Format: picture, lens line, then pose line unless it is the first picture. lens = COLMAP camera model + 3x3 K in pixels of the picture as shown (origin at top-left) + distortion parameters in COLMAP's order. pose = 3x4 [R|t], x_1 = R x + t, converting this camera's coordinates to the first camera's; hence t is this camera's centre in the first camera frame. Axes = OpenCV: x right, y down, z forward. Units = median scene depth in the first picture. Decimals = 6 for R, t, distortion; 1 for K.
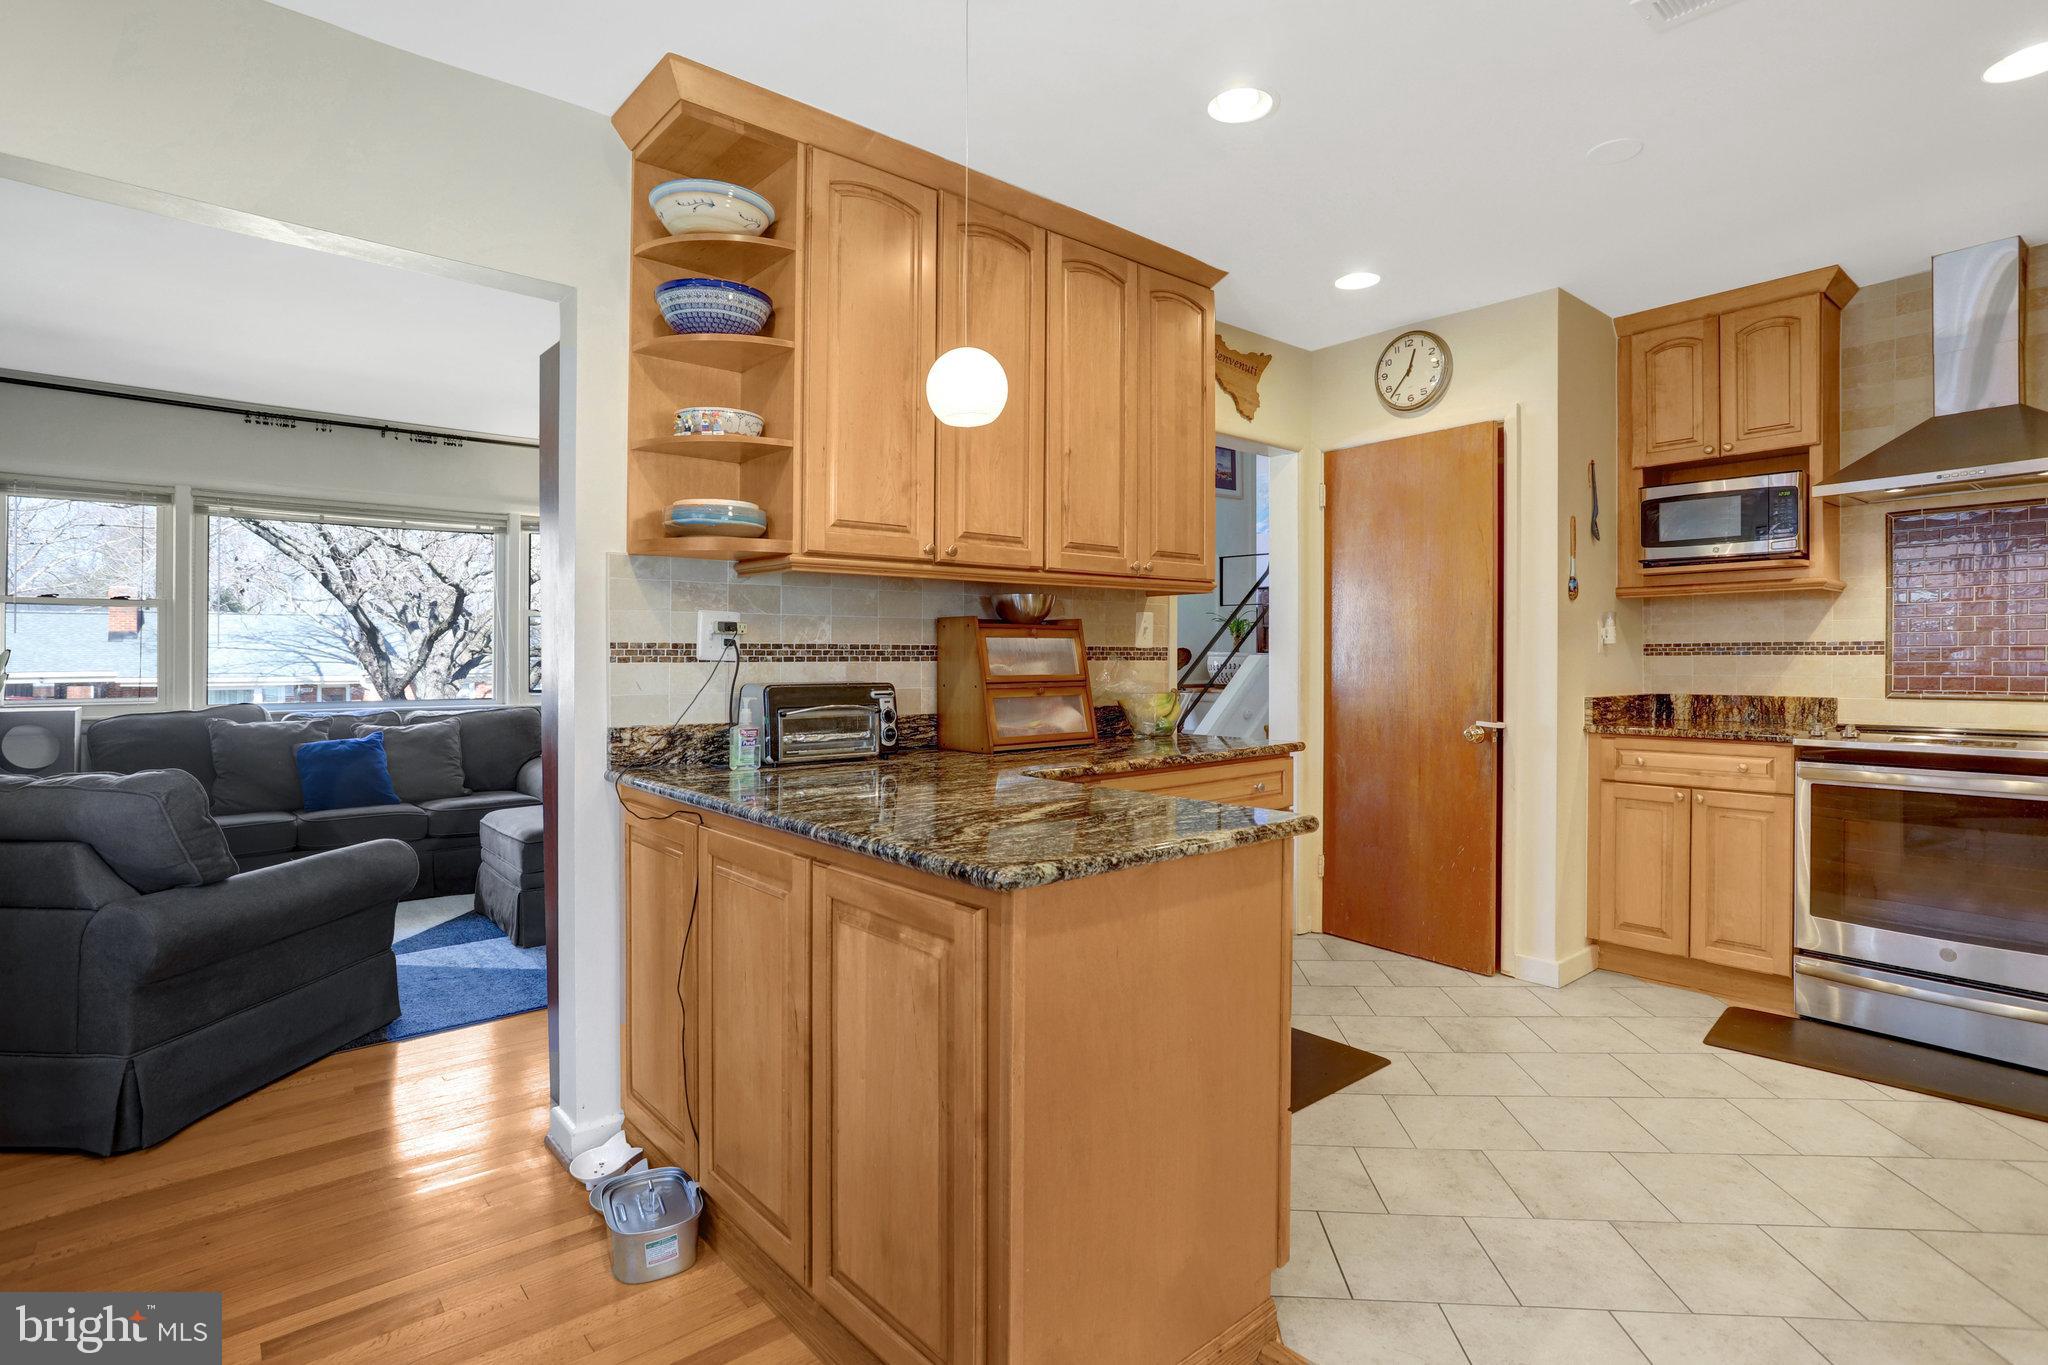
lens RADIAL K [[1016.1, 0, 1034.0], [0, 1016.1, 657.5], [0, 0, 1]] dist [-0.058526, 0.024496]
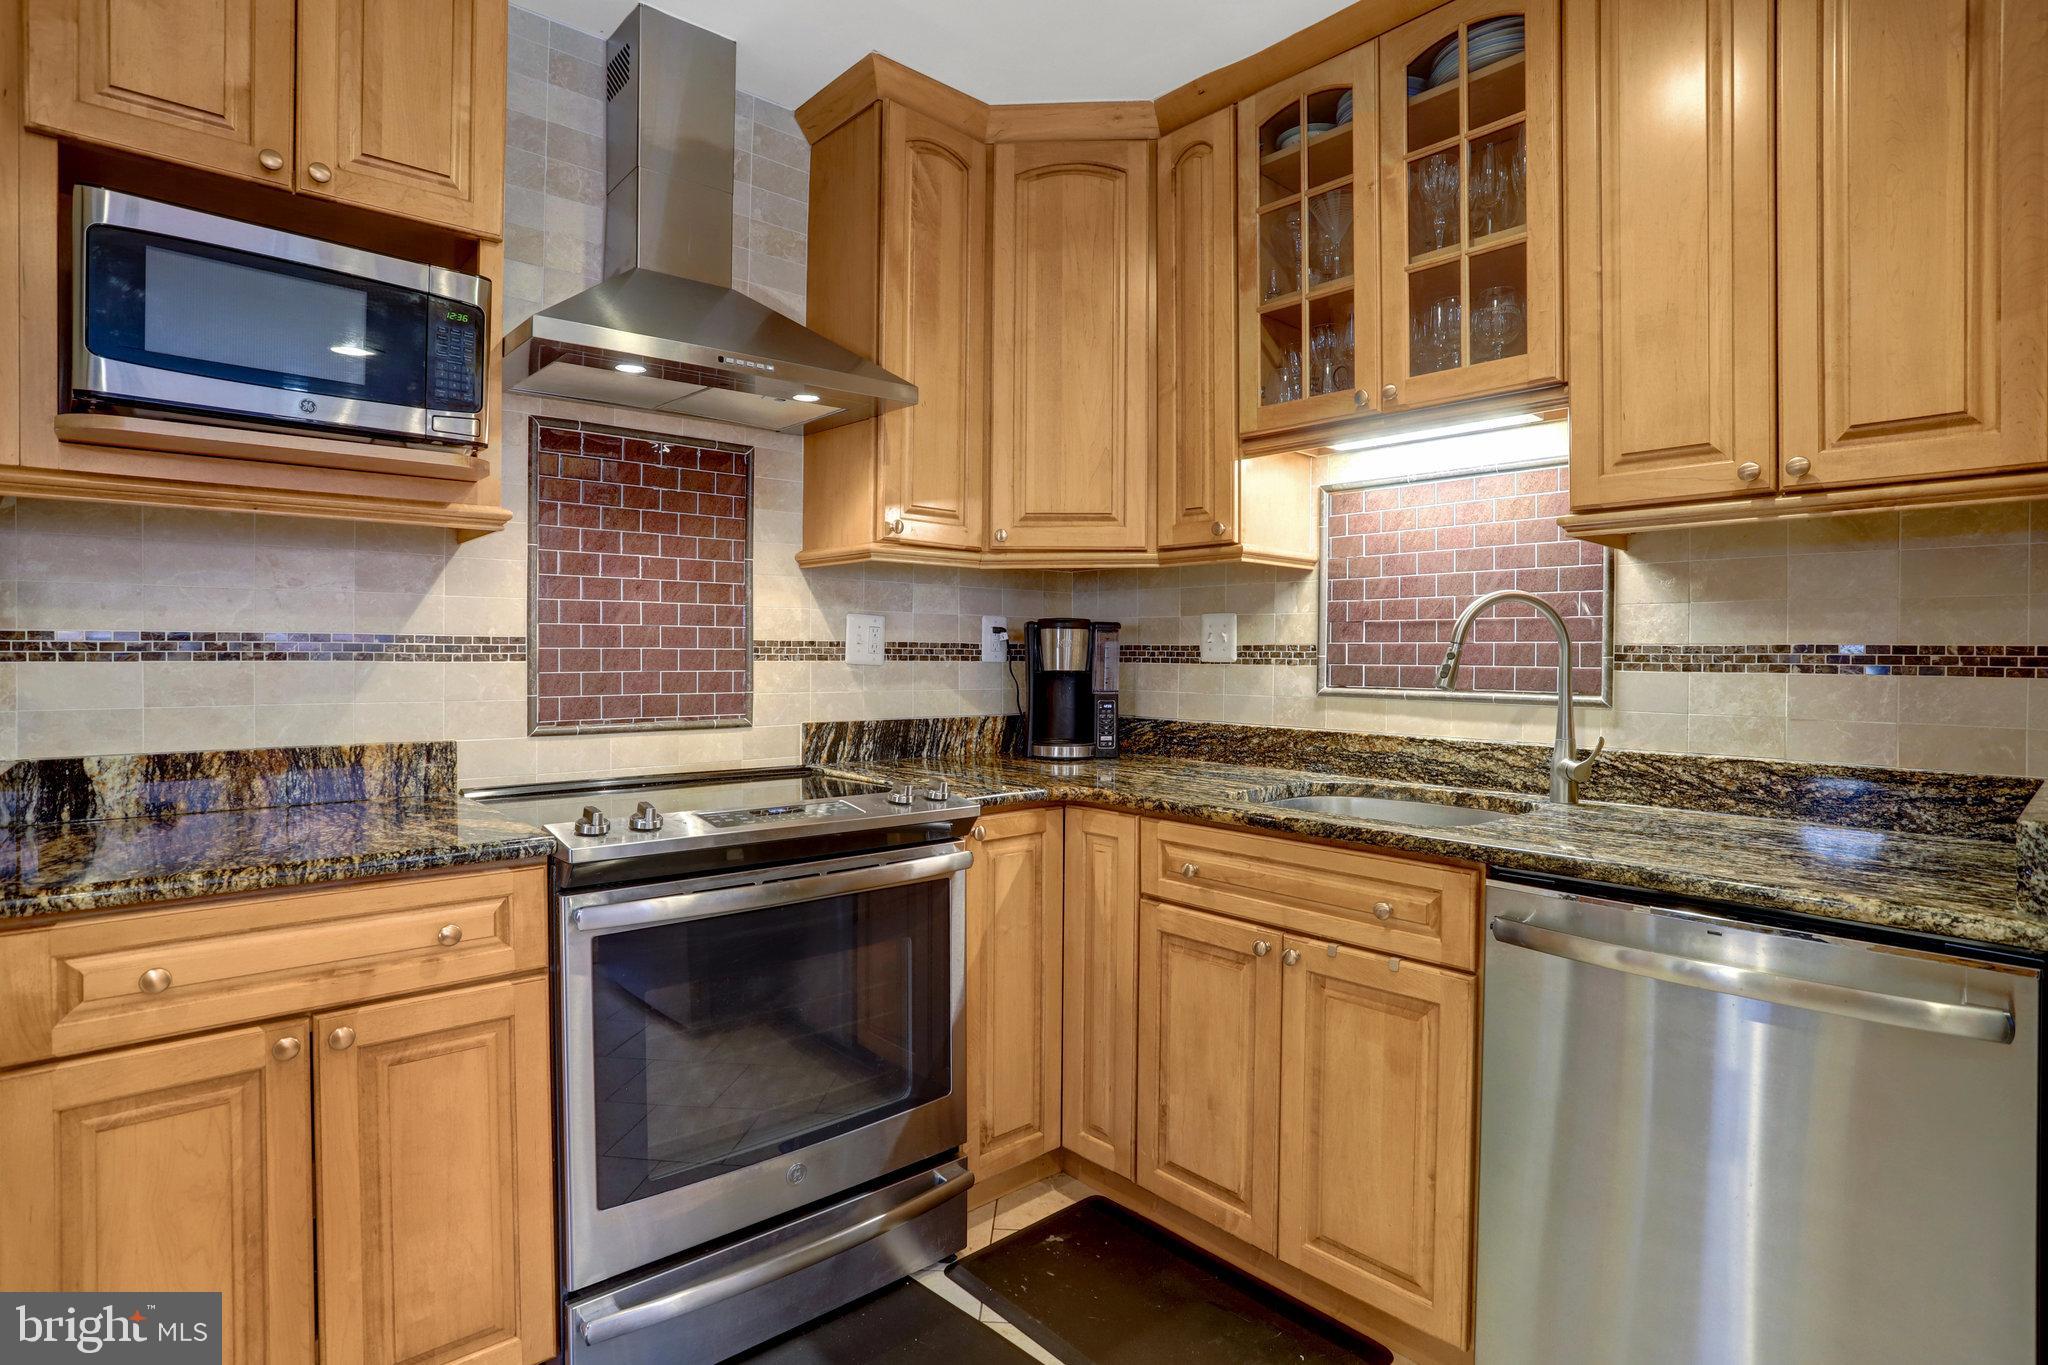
lens RADIAL K [[1016.1, 0, 1007.8], [0, 1016.1, 664.2], [0, 0, 1]] dist [-0.058526, 0.024496]
pose [[-0.016142, -0.008489, 0.999834, 0.254646], [-0.004680, 0.999954, 0.008414, -0.006100], [-0.999859, -0.004544, -0.016181, 0.672870]]
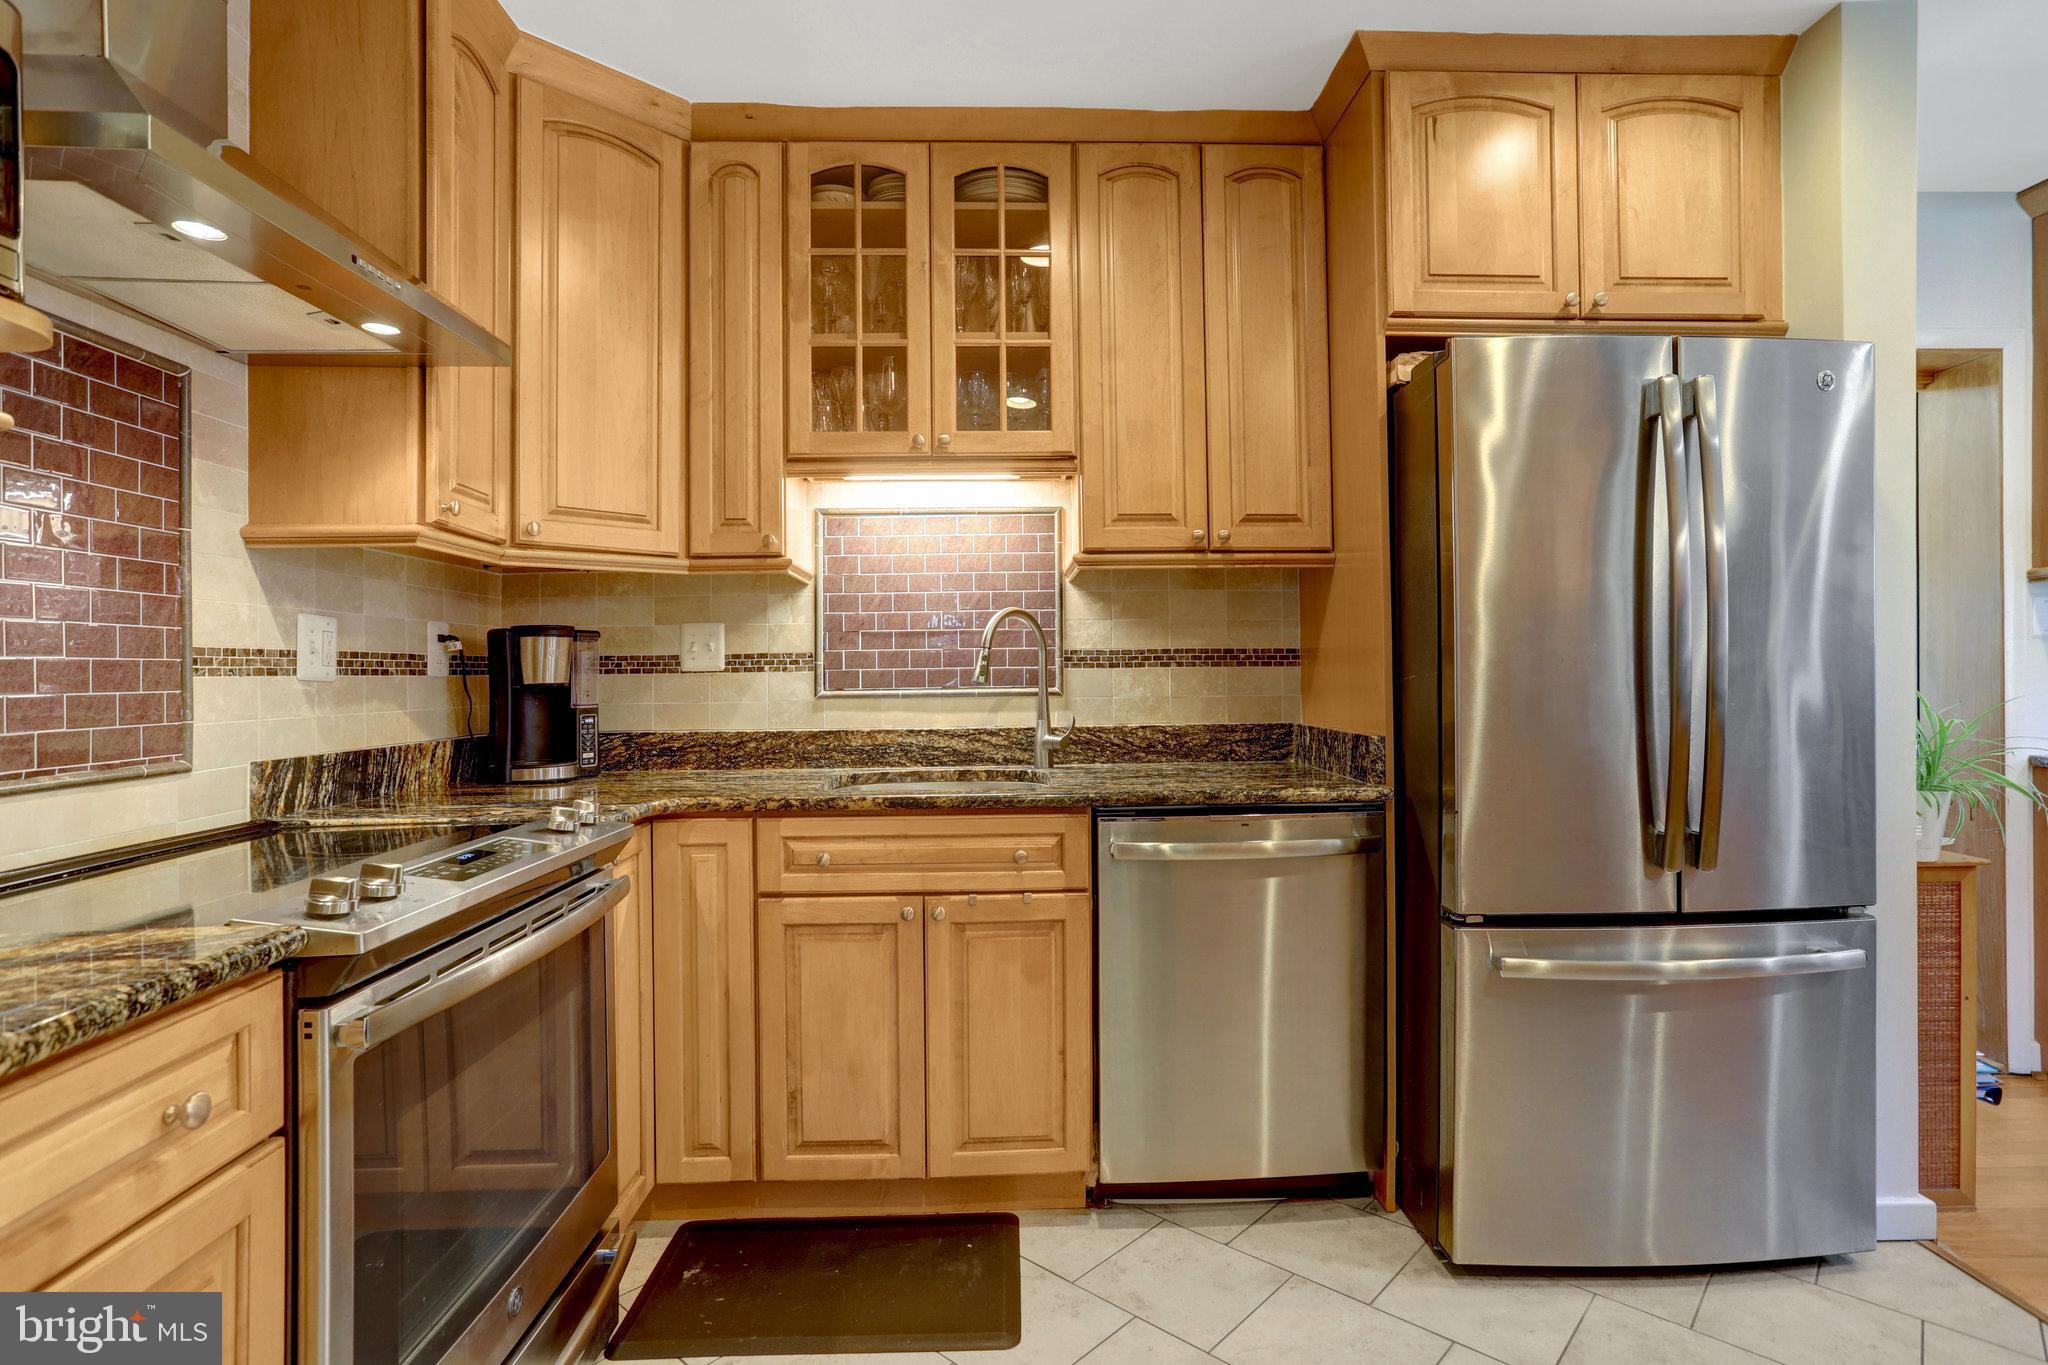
lens RADIAL K [[1016.1, 0, 1017.4], [0, 1016.1, 687.6], [0, 0, 1]] dist [-0.058526, 0.024496]
pose [[-0.785081, 0.002635, 0.619388, 0.340788], [0.015677, 0.999755, 0.015617, 0.001558], [-0.619195, 0.021971, -0.784930, 0.932850]]
